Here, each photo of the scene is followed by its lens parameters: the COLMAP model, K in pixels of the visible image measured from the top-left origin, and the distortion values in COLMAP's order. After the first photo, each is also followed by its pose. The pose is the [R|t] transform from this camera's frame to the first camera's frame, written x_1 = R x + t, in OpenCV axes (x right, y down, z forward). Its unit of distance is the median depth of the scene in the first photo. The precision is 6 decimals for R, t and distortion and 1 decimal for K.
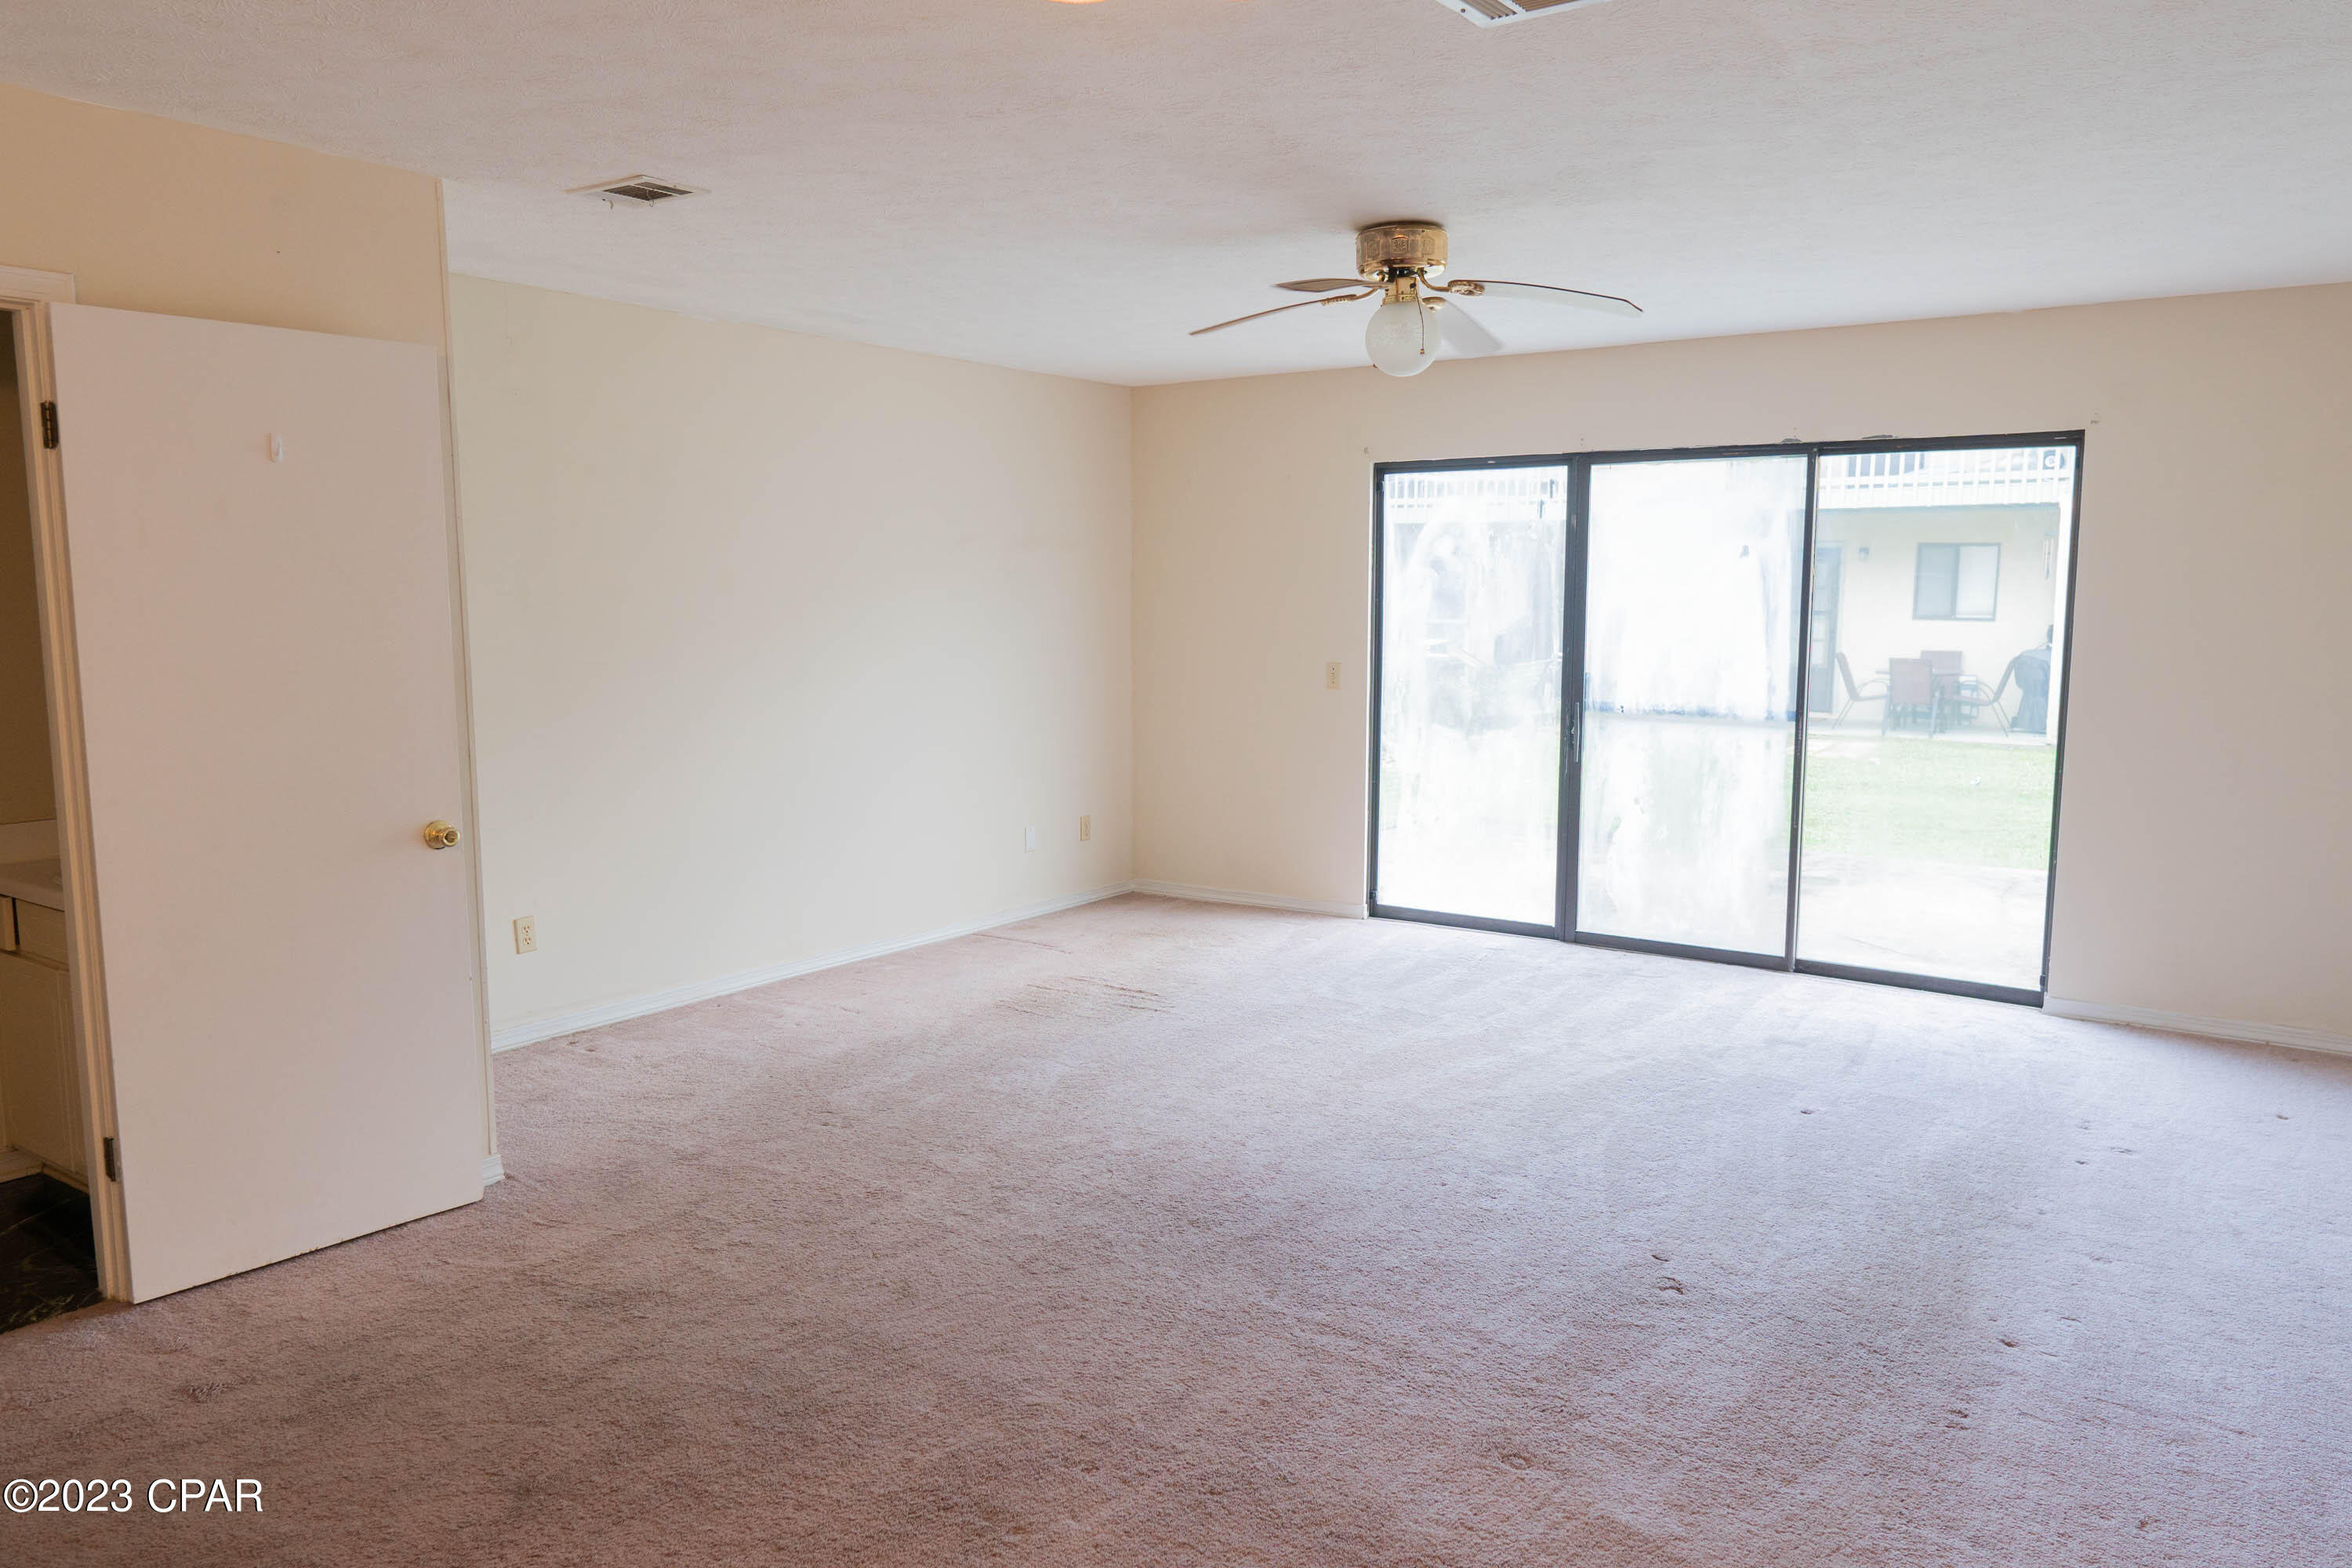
lens RADIAL K [[1623.3, 0, 1176.0], [0, 1623.3, 784.0], [0, 0, 1]] dist [-0.001024, -0.007118]
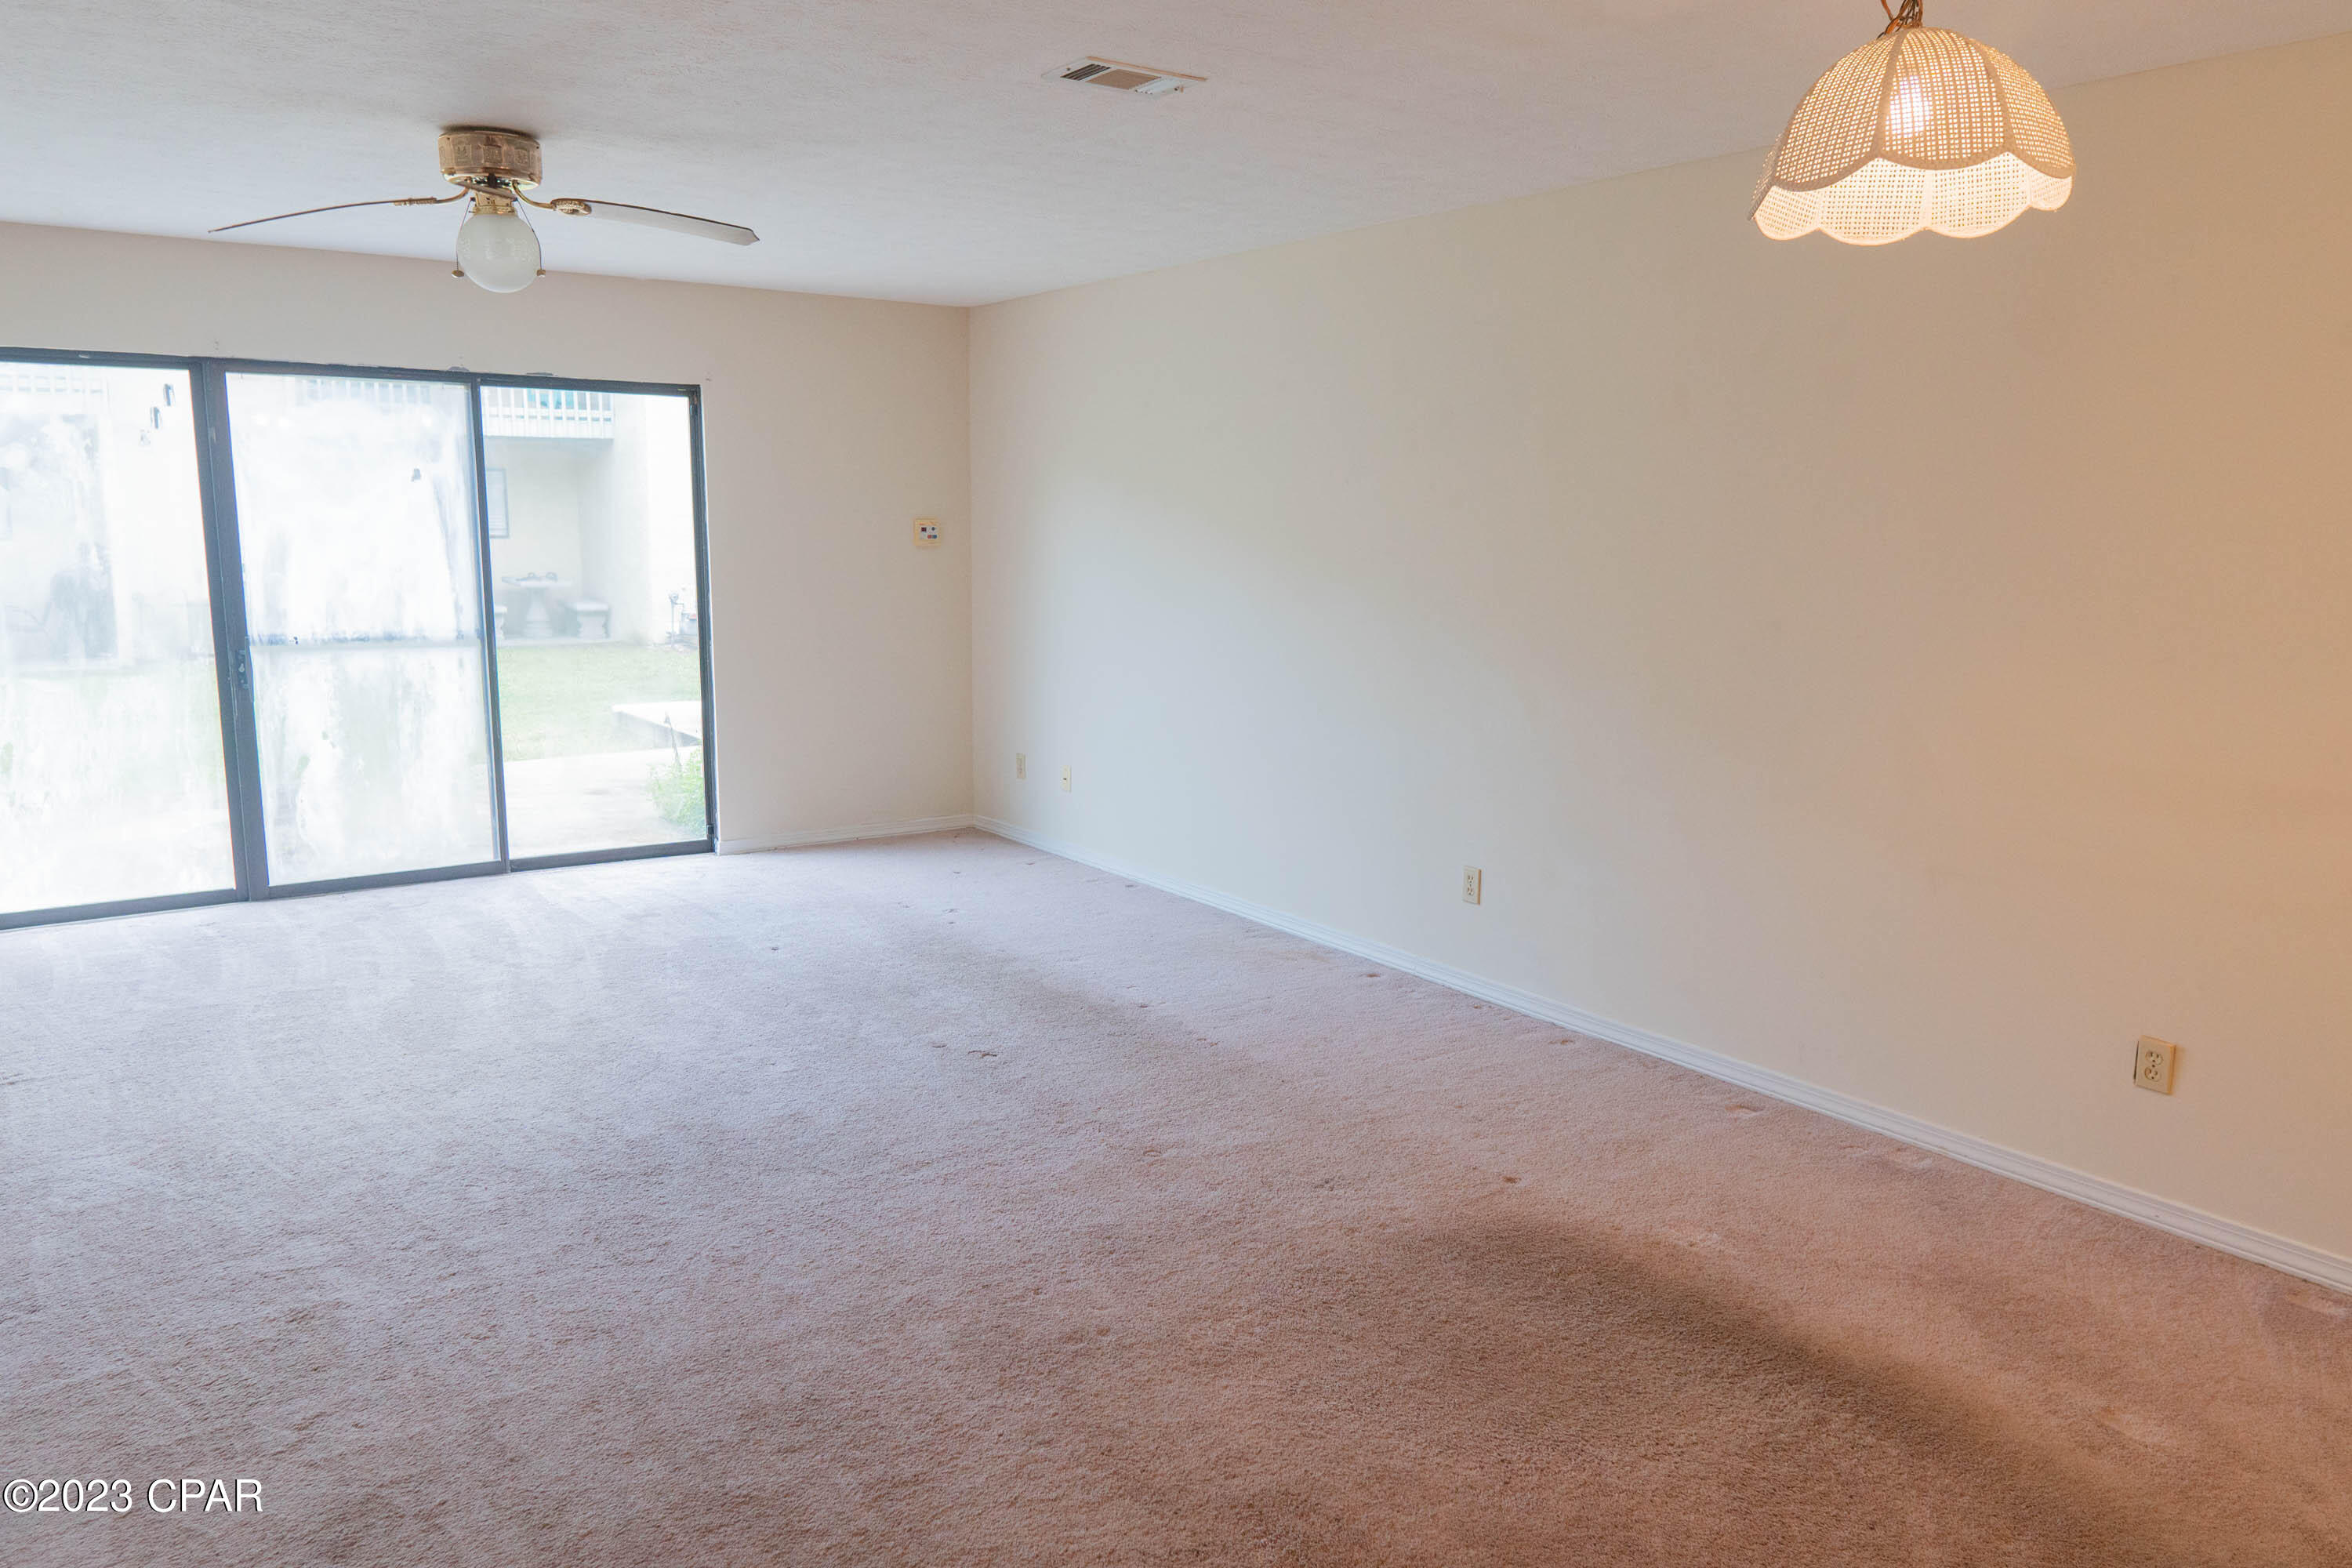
lens RADIAL K [[1622.0, 0, 1165.7], [0, 1622.0, 786.6], [0, 0, 1]] dist [-0.001579, -0.001685]
pose [[0.331802, -0.153966, 0.930700, -0.769354], [0.104744, 0.986504, 0.125855, -0.048889], [-0.937516, 0.055726, 0.343451, 0.371315]]
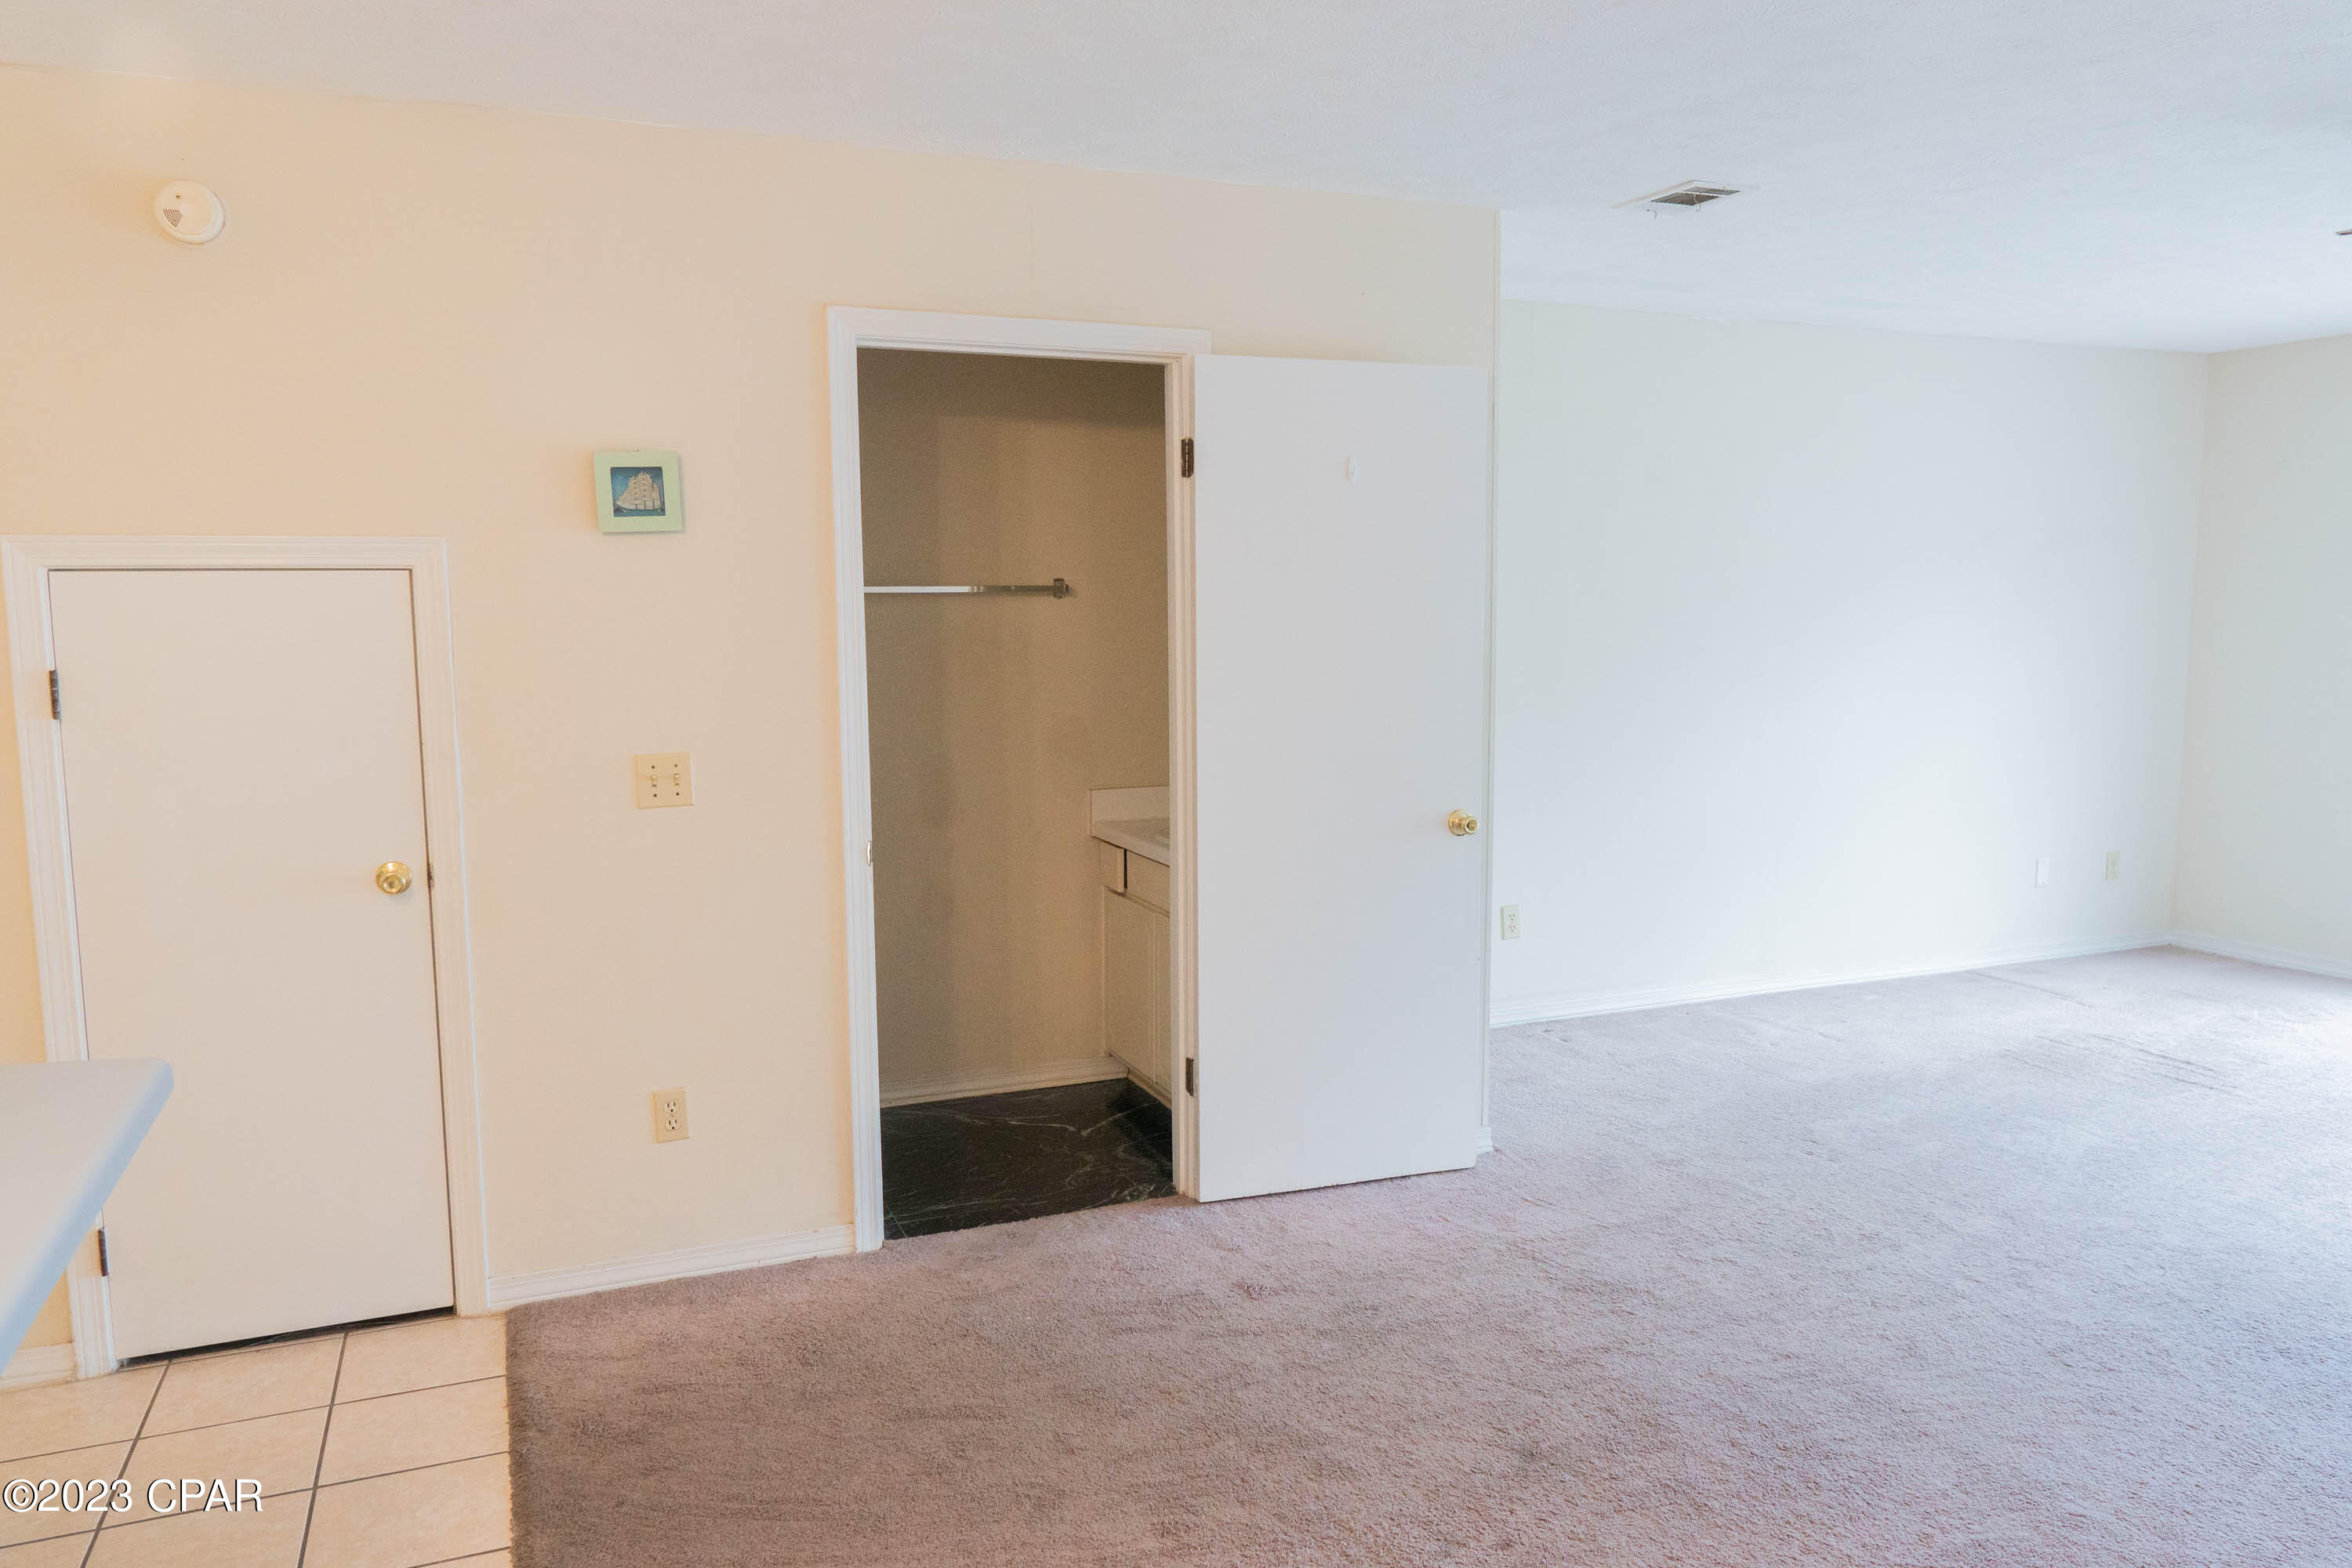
lens RADIAL K [[1622.0, 0, 1165.7], [0, 1622.0, 786.6], [0, 0, 1]] dist [-0.001579, -0.001685]
pose [[0.844490, 0.059647, -0.532240, -0.049219], [-0.059829, 0.998065, 0.016922, 0.001022], [0.532220, 0.017553, 0.846424, -0.014788]]
